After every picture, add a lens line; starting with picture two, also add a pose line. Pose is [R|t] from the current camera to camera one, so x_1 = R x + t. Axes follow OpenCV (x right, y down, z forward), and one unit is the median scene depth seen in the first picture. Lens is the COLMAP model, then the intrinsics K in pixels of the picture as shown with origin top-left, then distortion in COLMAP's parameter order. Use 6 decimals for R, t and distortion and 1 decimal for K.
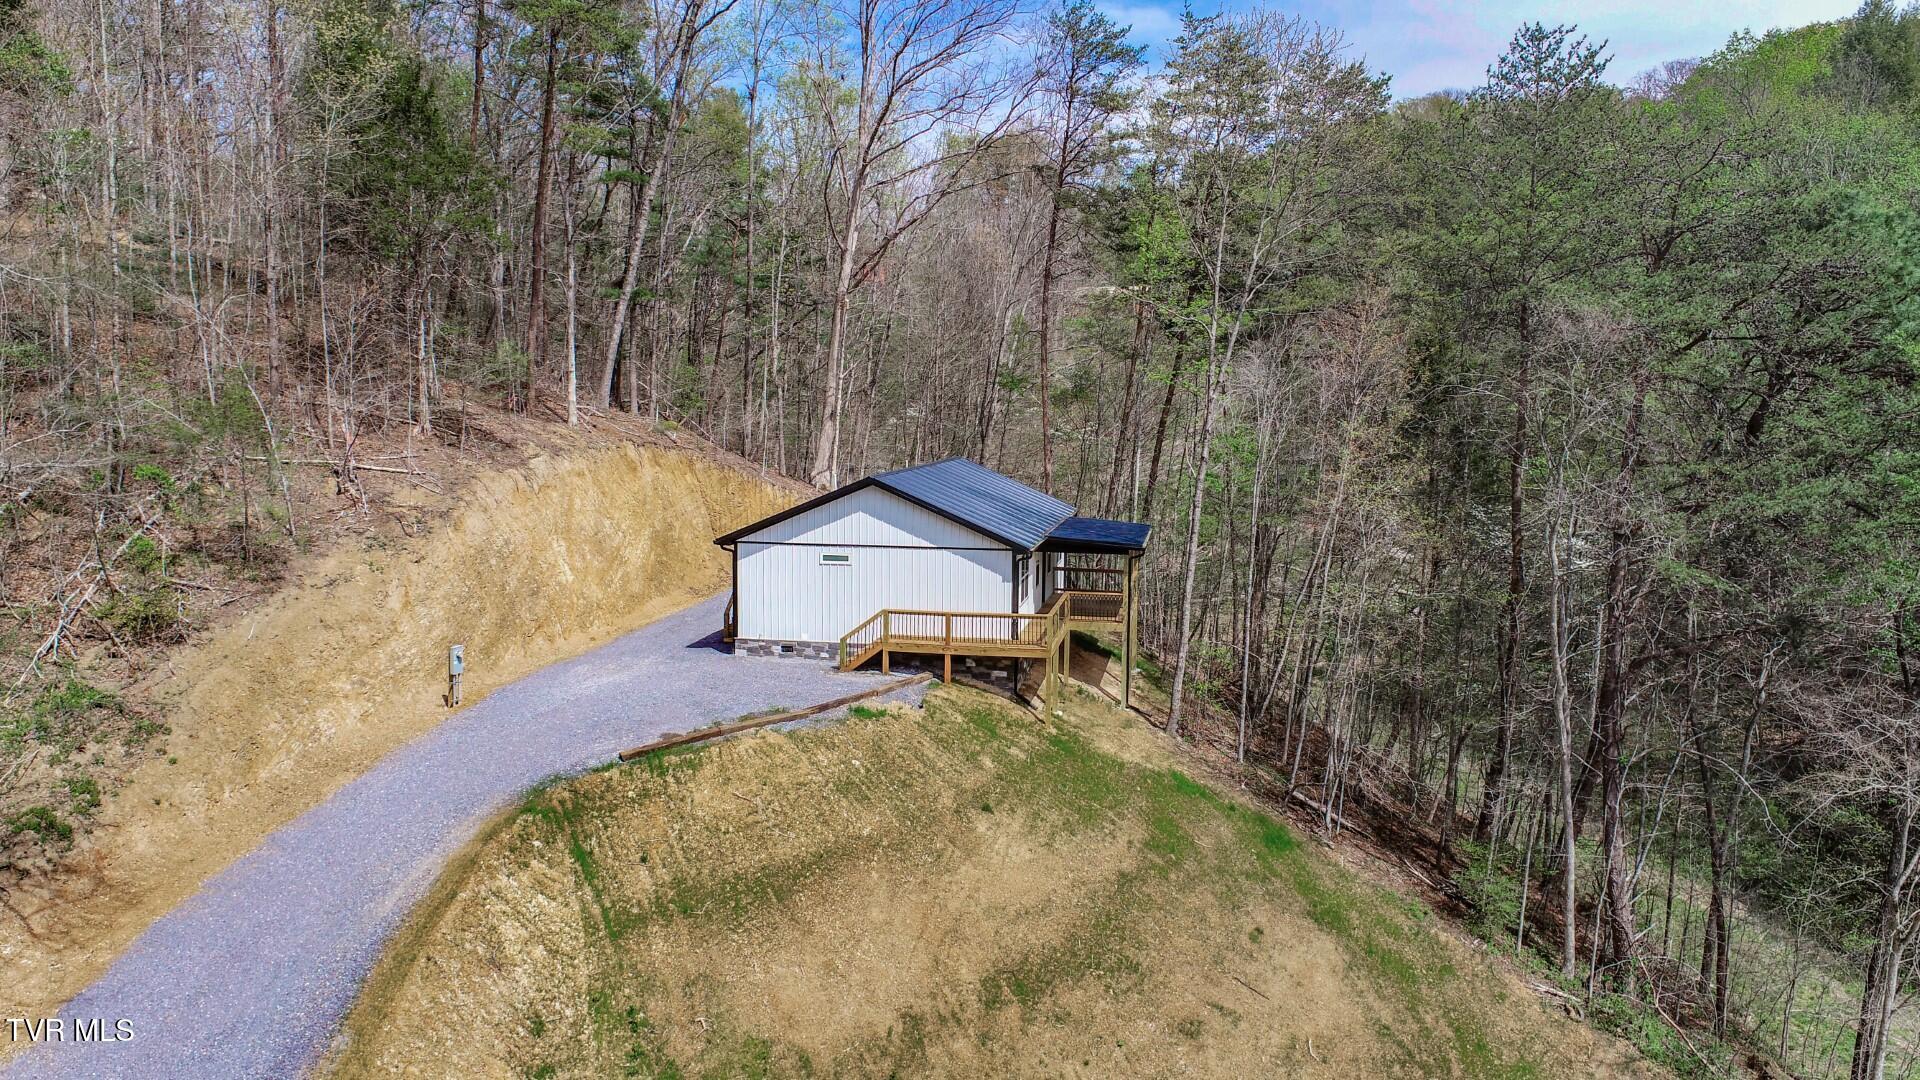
lens RADIAL K [[1333.1, 0, 960.0], [0, 1333.1, 540.0], [0, 0, 1]] dist [-0.019393, 0.006202]
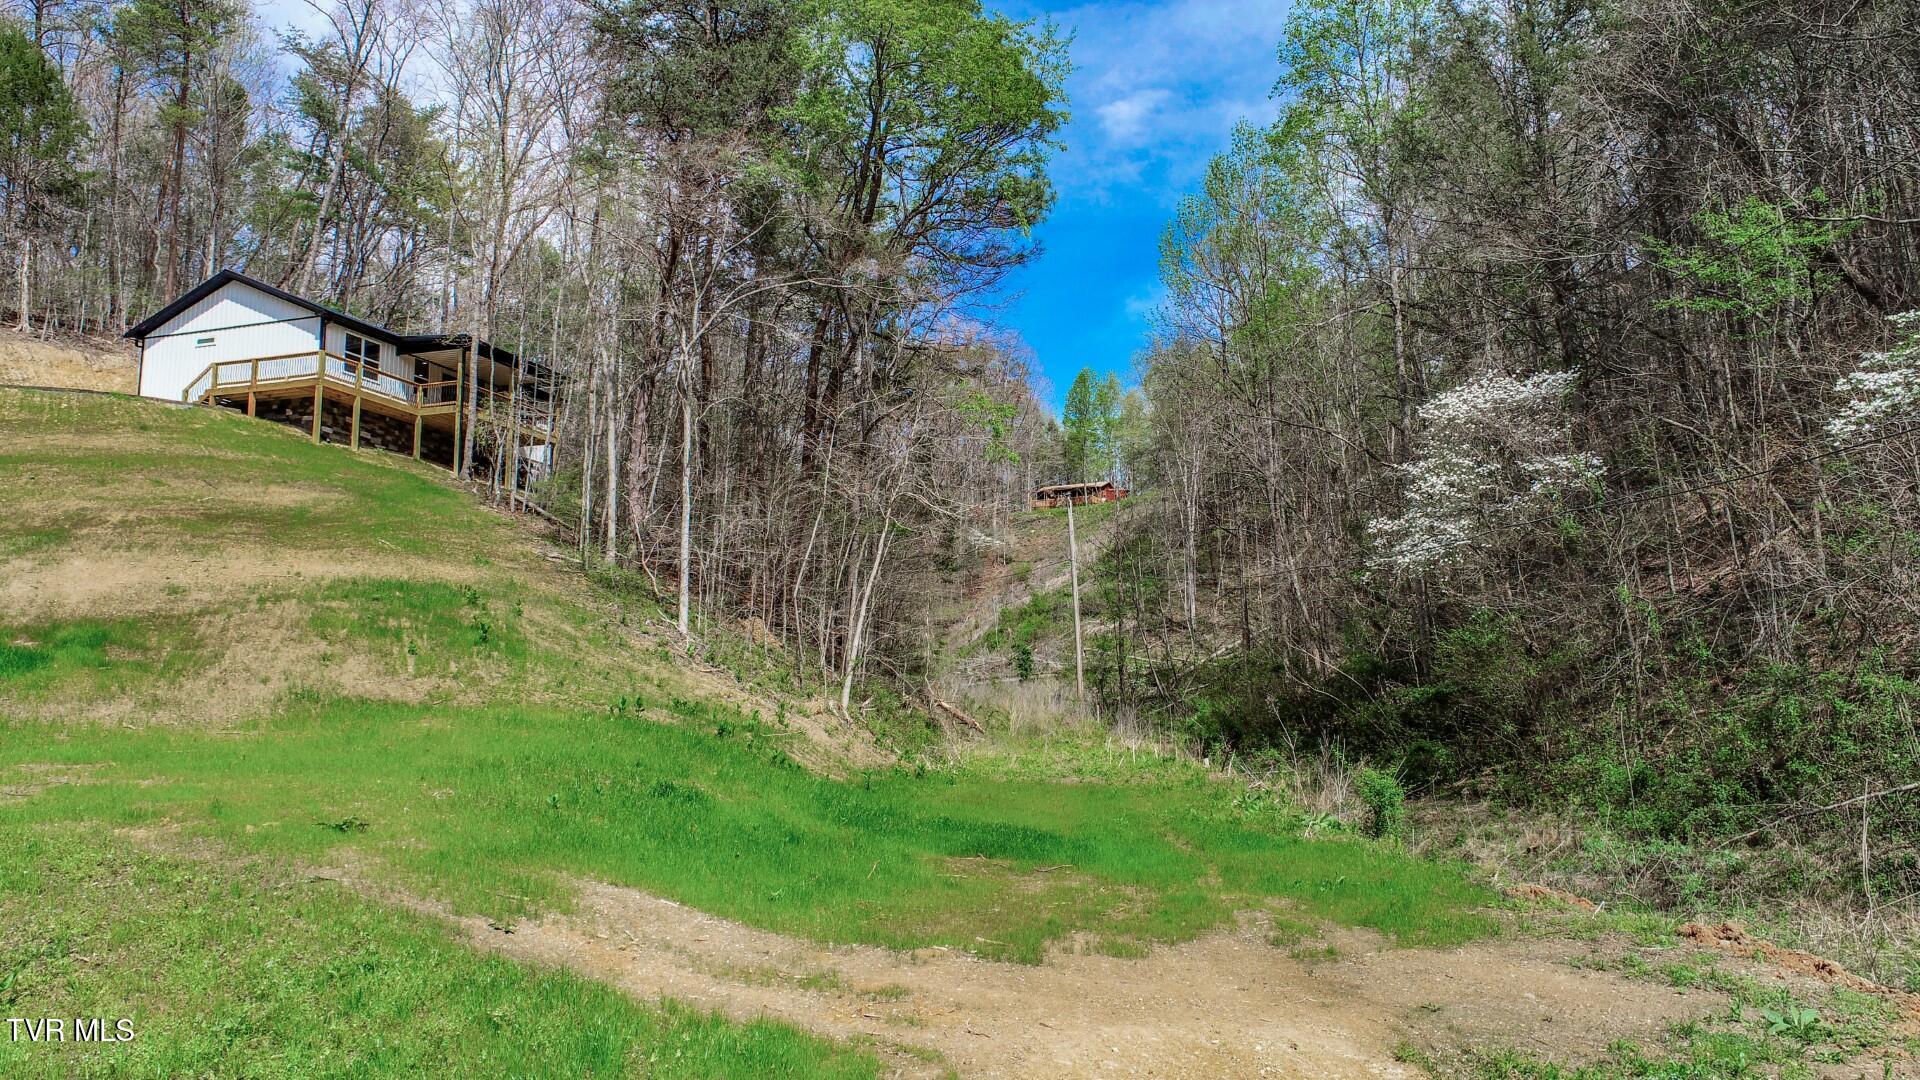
lens RADIAL K [[1318.9, 0, 960.0], [0, 1318.9, 540.0], [0, 0, 1]] dist [-0.006095, 0.004243]
pose [[0.989418, -0.033290, -0.141222, 0.859318], [-0.001543, 0.970853, -0.239672, 0.543262], [0.145085, 0.237354, 0.960528, -0.033847]]
